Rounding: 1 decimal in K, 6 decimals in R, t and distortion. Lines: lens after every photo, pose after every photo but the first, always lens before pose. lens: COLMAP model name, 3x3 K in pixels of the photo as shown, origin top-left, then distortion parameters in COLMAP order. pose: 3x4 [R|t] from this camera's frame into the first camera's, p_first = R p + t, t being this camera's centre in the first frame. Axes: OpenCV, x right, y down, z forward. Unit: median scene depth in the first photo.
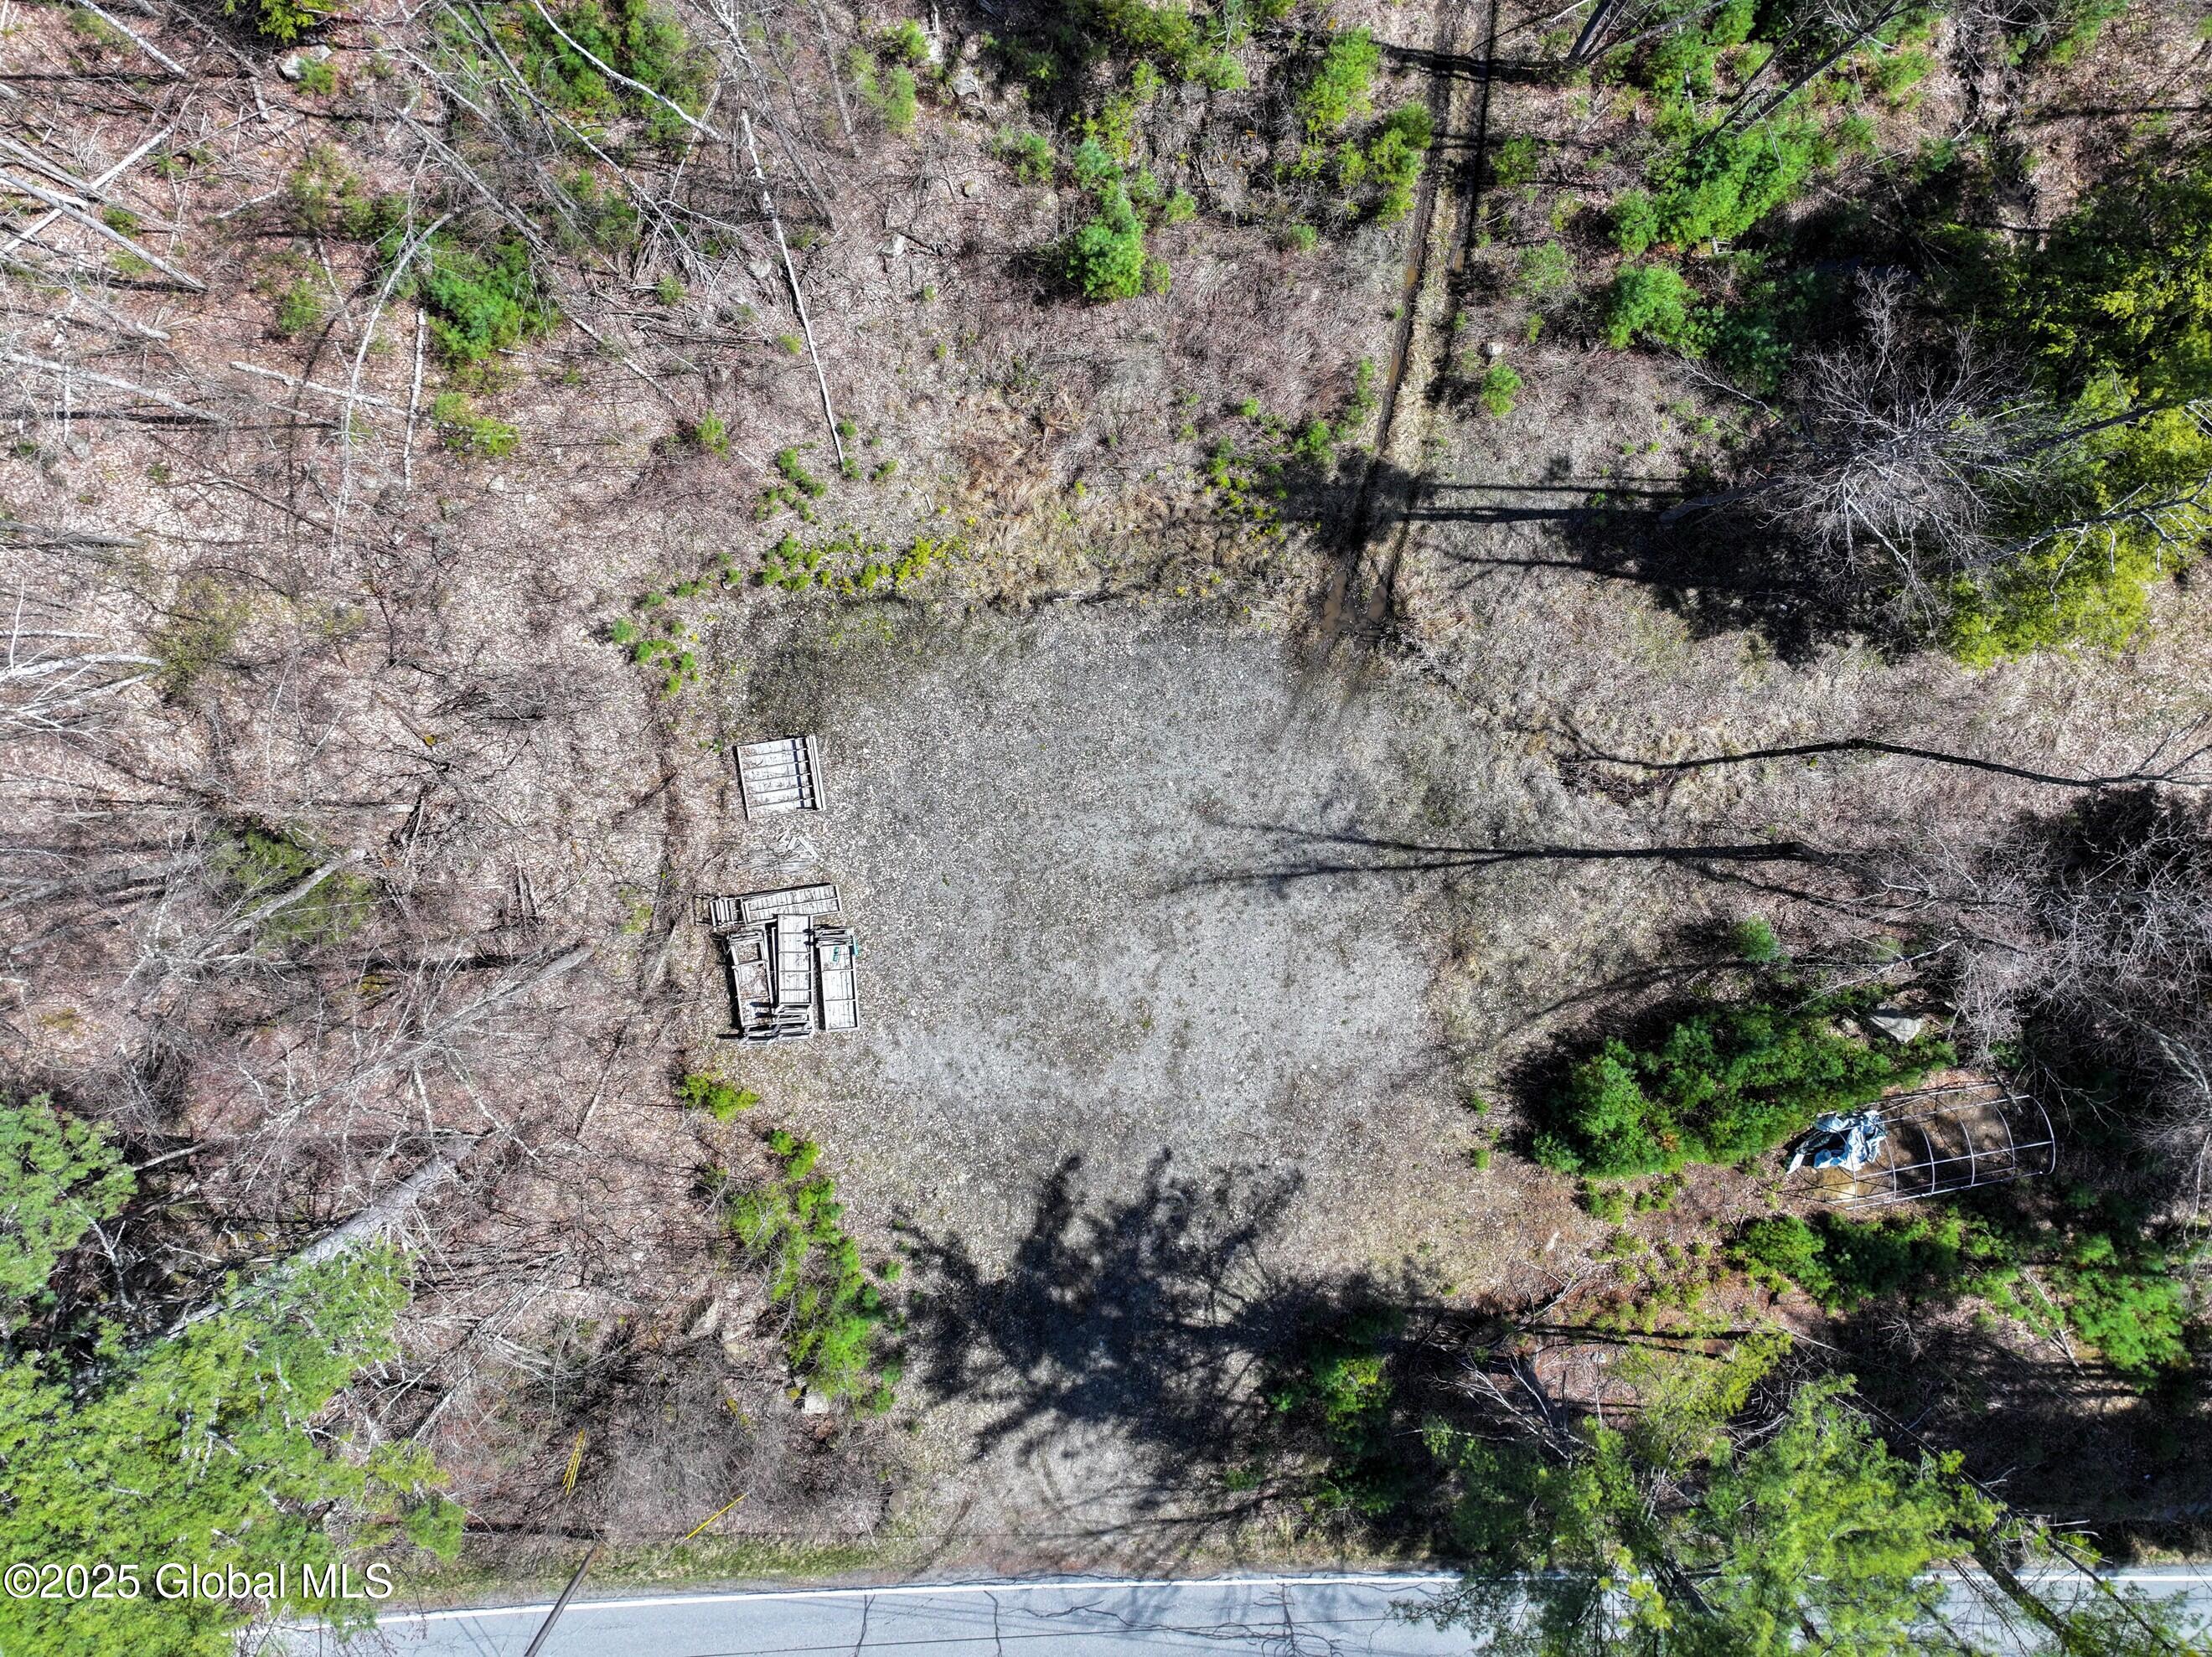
lens RADIAL K [[1550.2, 0, 1108.6], [0, 1550.2, 817.0], [0, 0, 1]] dist [0.007066, 0.004945]
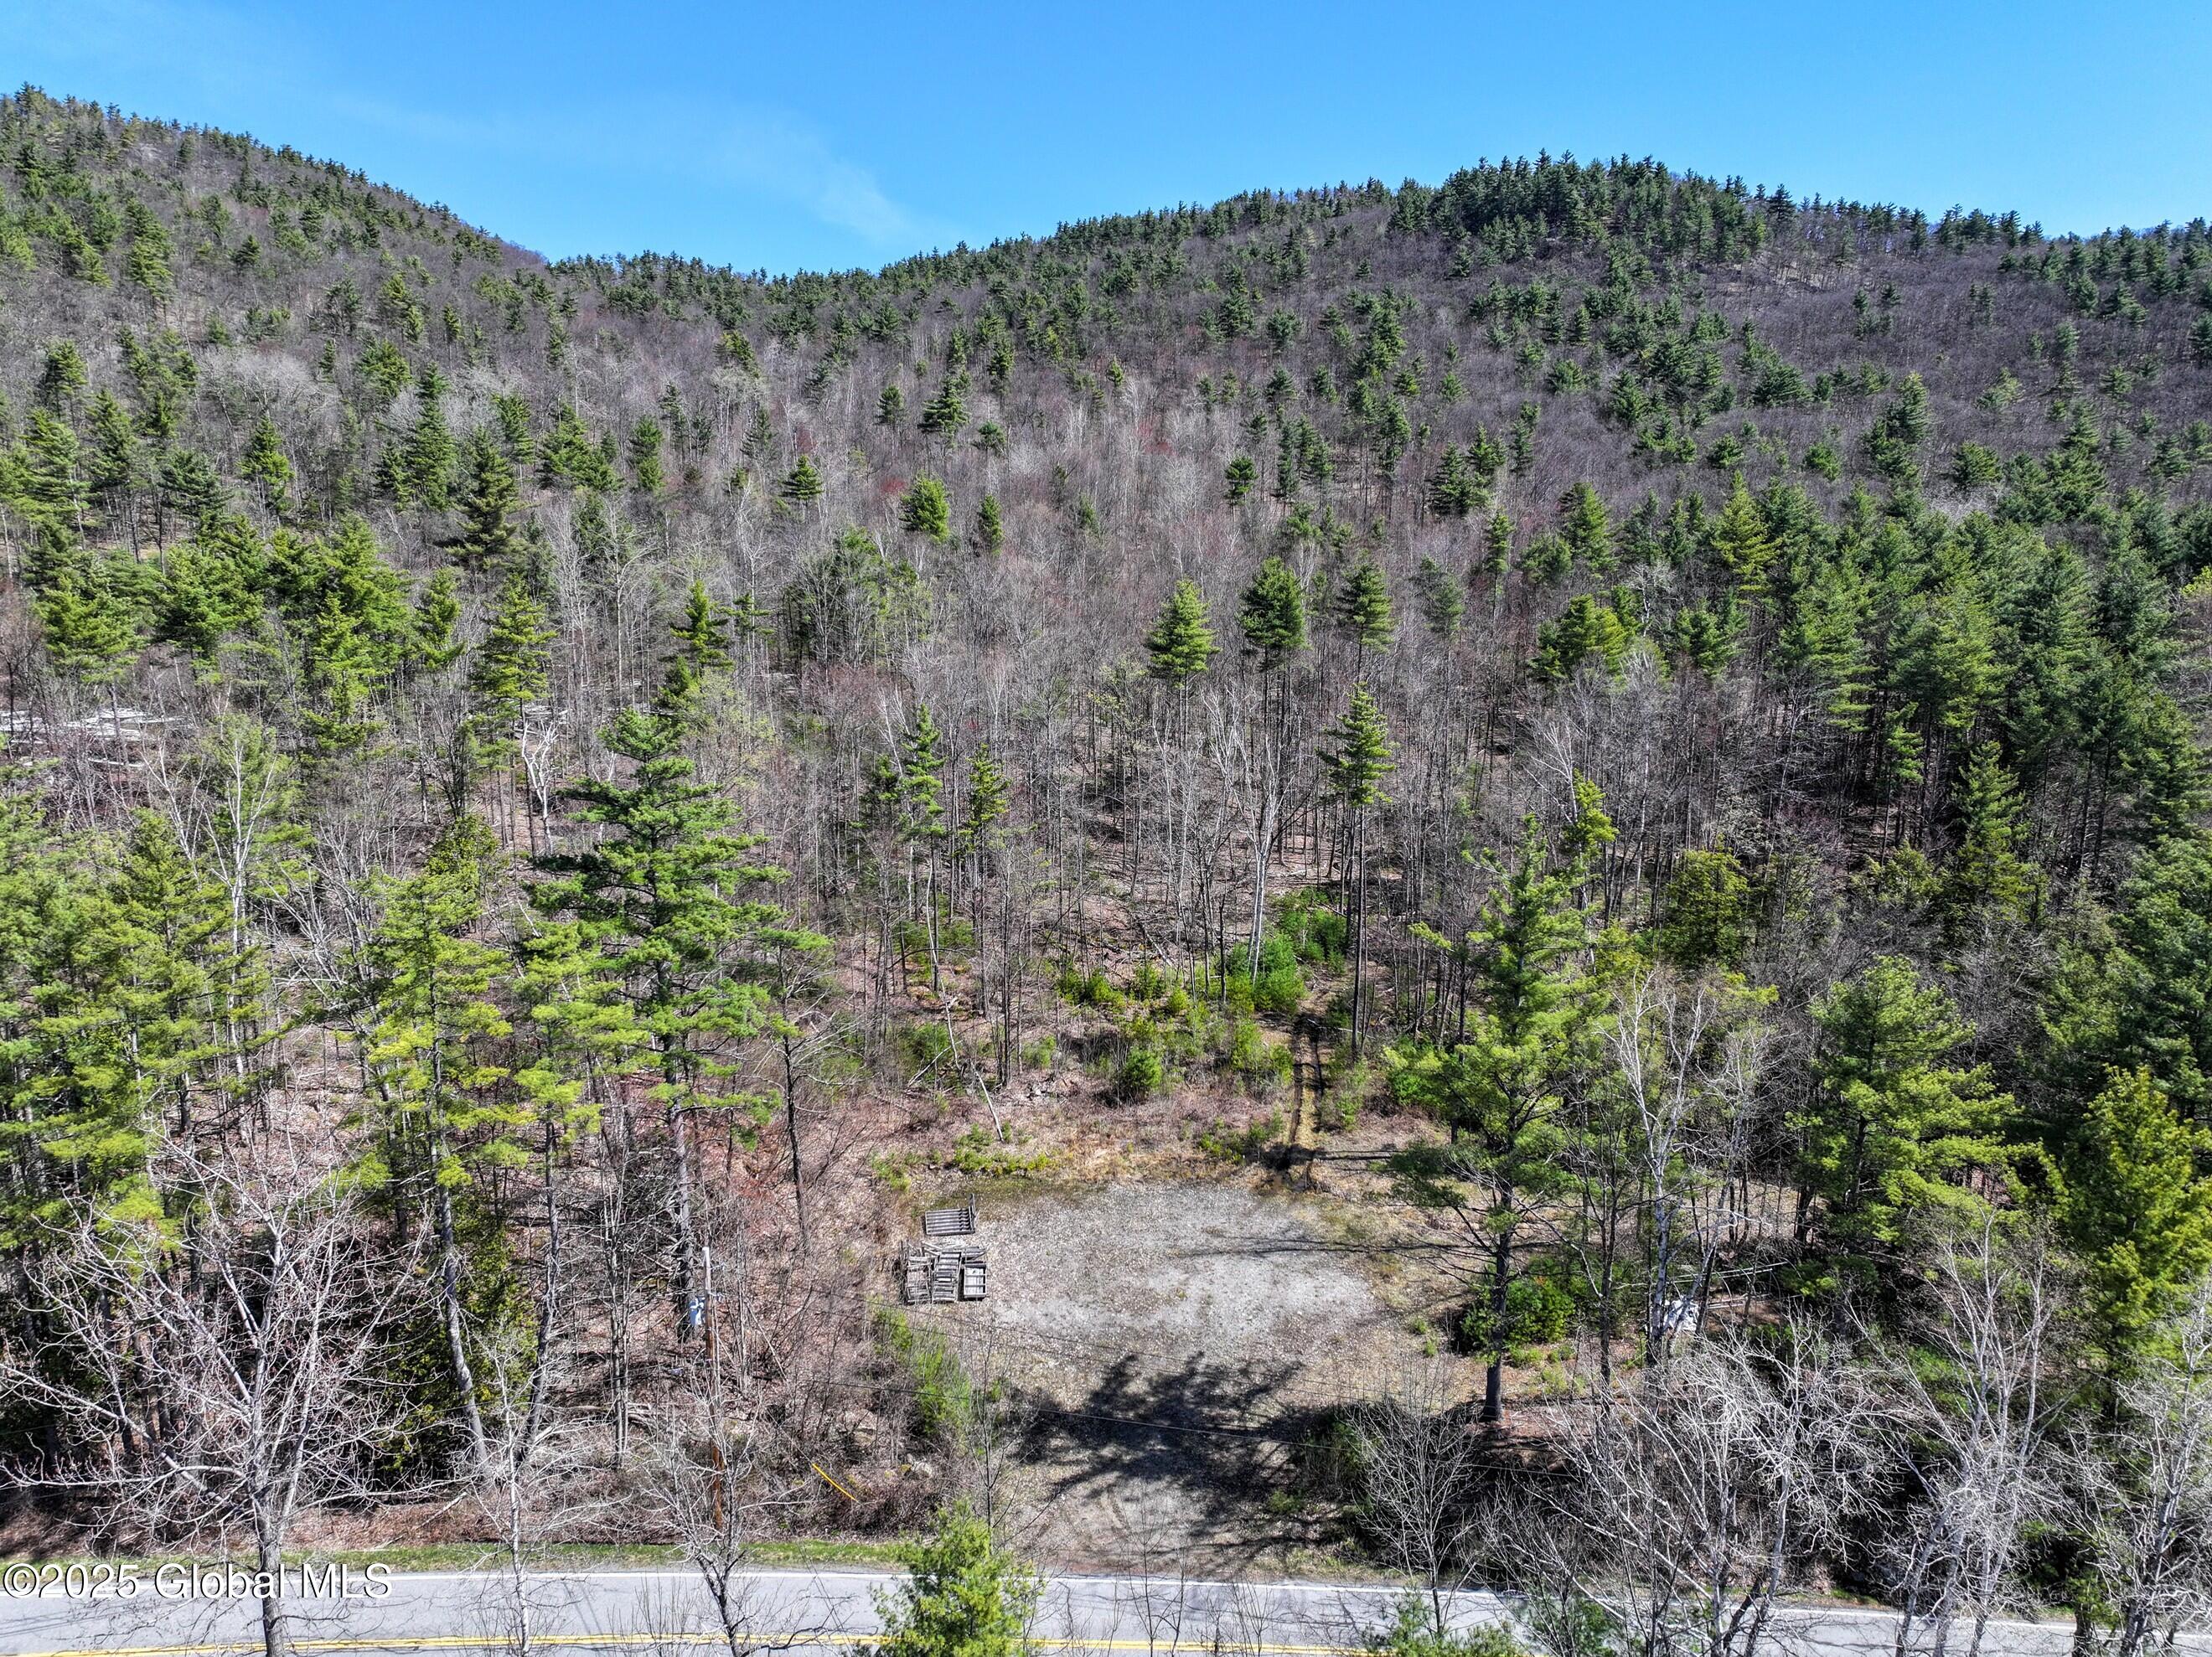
lens RADIAL K [[1546.4, 0, 1106.6], [0, 1546.4, 819.8], [0, 0, 1]] dist [0.012118, -0.002820]
pose [[0.999903, -0.011857, -0.007241, -0.029817], [-0.005695, 0.125582, -0.992067, 1.514584], [0.012672, 0.992012, 0.125502, 0.358949]]
